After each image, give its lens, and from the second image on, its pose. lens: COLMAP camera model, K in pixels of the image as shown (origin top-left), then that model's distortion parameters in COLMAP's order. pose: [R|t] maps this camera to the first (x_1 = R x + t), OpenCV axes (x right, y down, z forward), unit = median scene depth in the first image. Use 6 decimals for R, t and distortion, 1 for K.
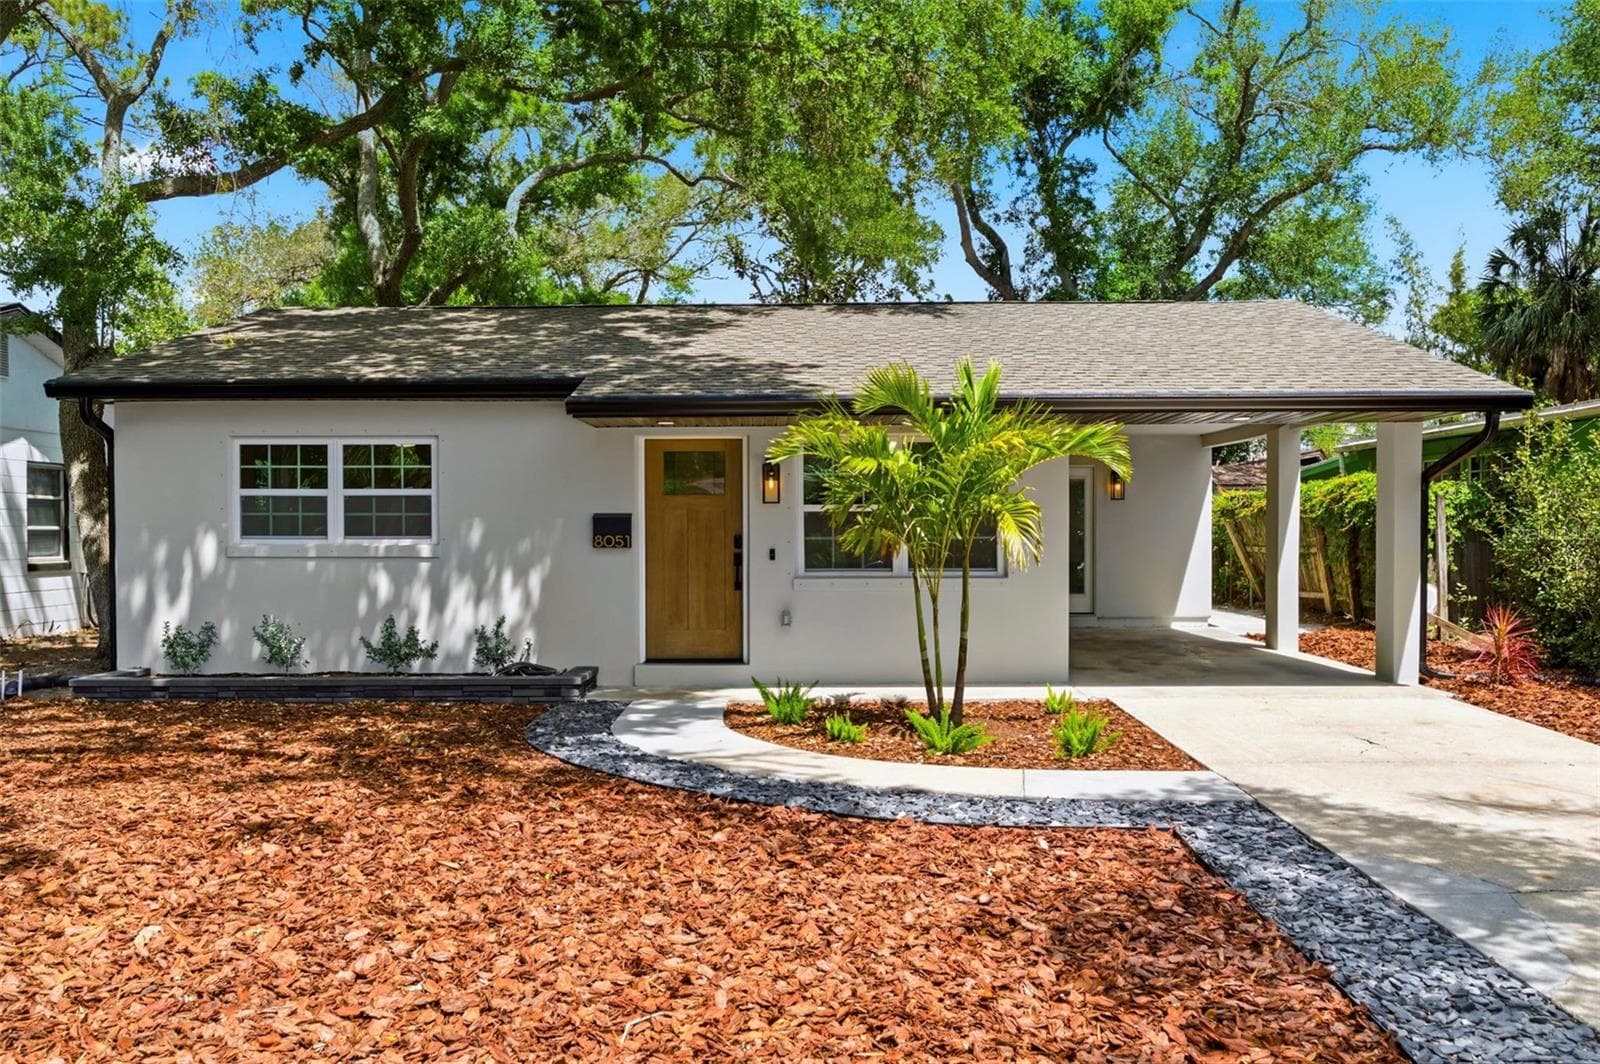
lens RADIAL K [[1326.4, 0, 807.6], [0, 1326.4, 543.7], [0, 0, 1]] dist [0.011769, -0.019938]
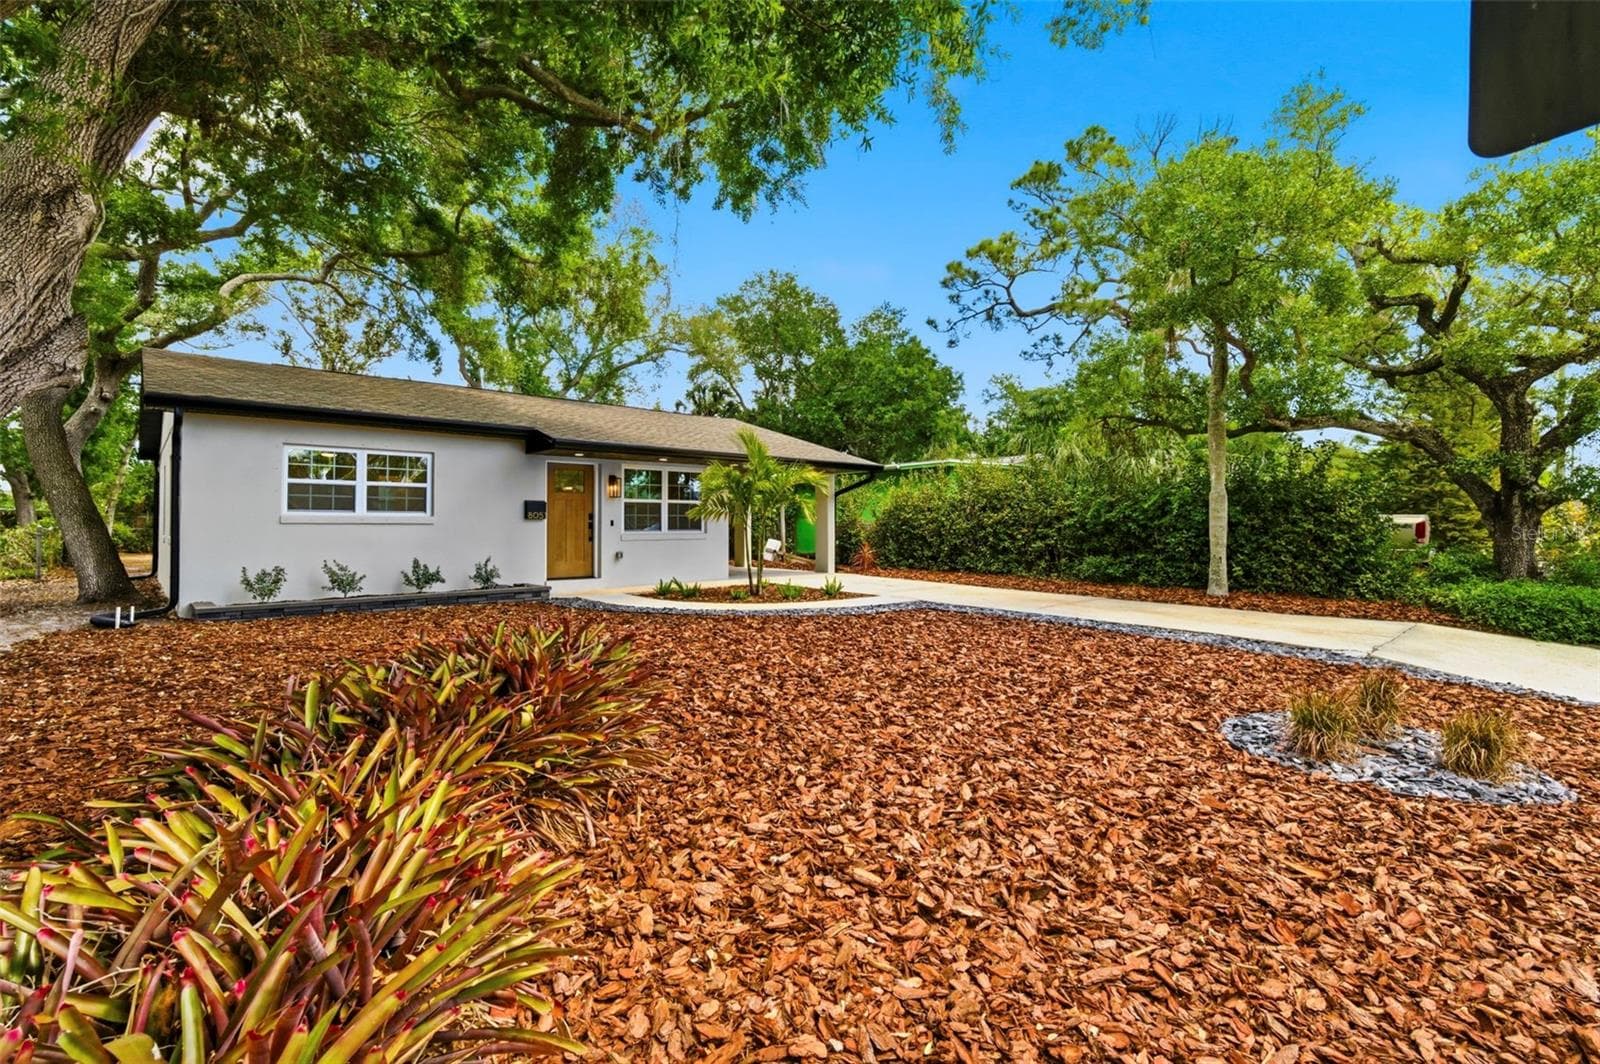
lens RADIAL K [[691.9, 0, 799.3], [0, 691.9, 527.7], [0, 0, 1]] dist [0.000243, 0.000176]
pose [[0.732495, -0.000530, 0.680773, -0.516260], [0.006948, 0.999953, -0.006698, 0.023526], [-0.680737, 0.009637, 0.732464, 0.024744]]
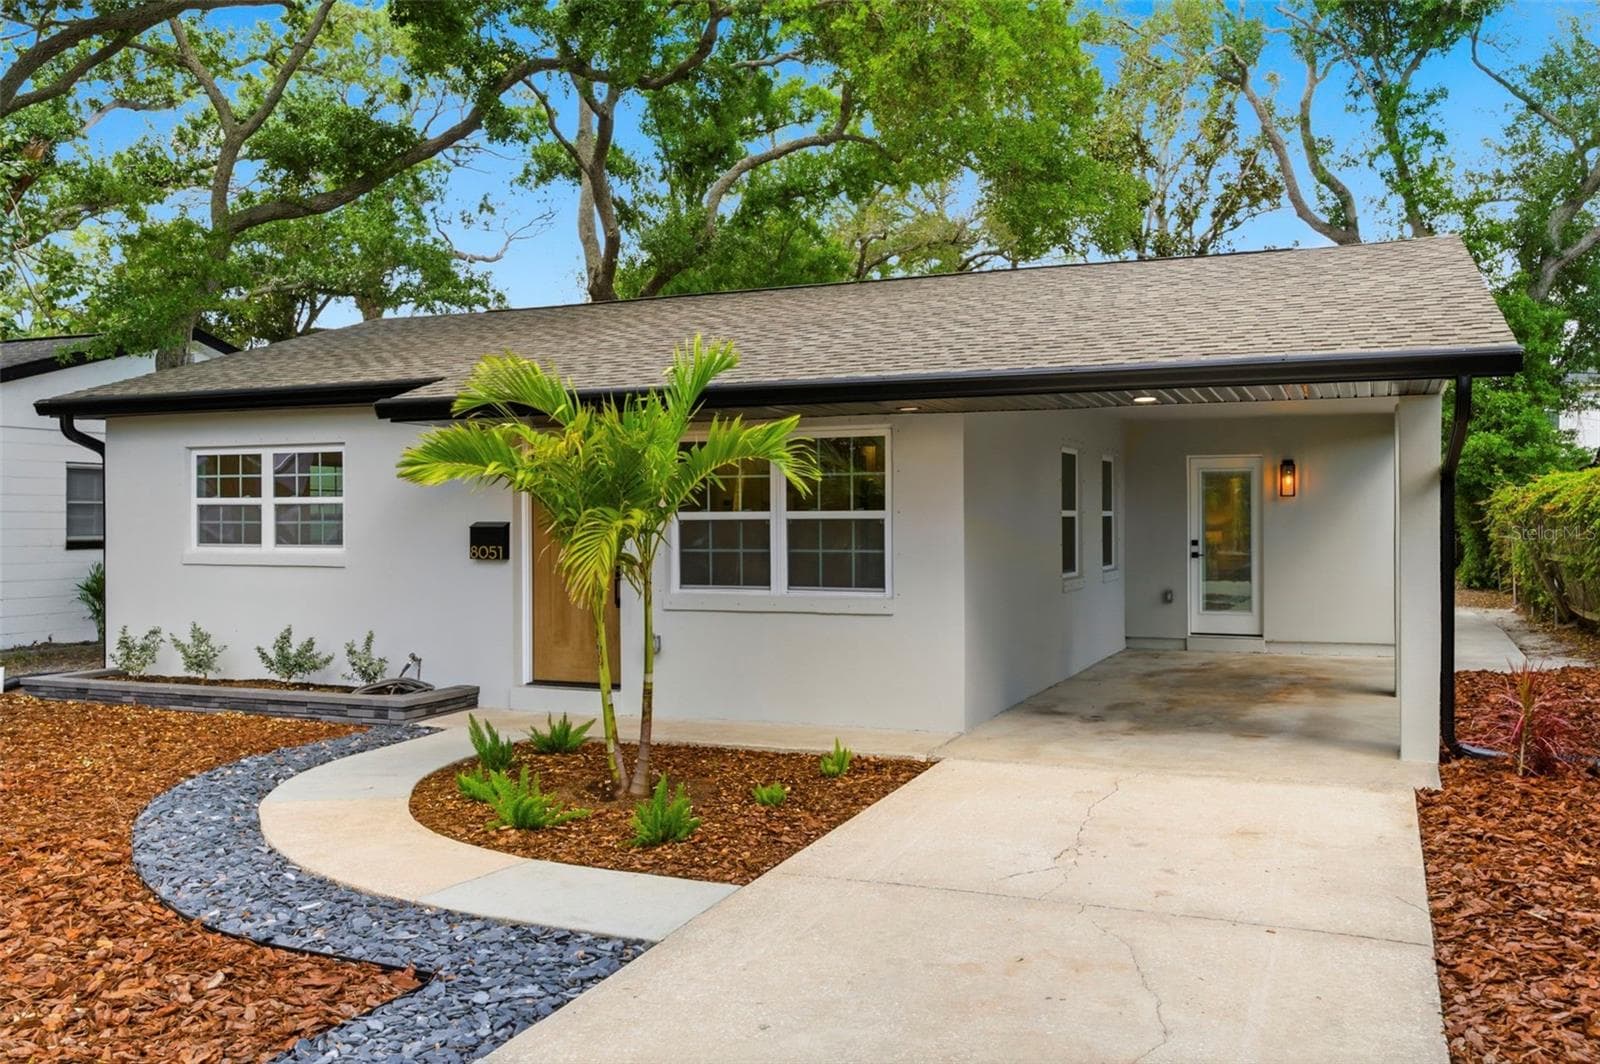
lens RADIAL K [[1326.4, 0, 791.6], [0, 1326.4, 514.3], [0, 0, 1]] dist [0.011769, -0.019938]
pose [[0.927036, -0.001224, -0.374970, 0.379924], [-0.003951, 0.999907, -0.013032, -0.016110], [0.374951, 0.013562, 0.926945, 0.201020]]
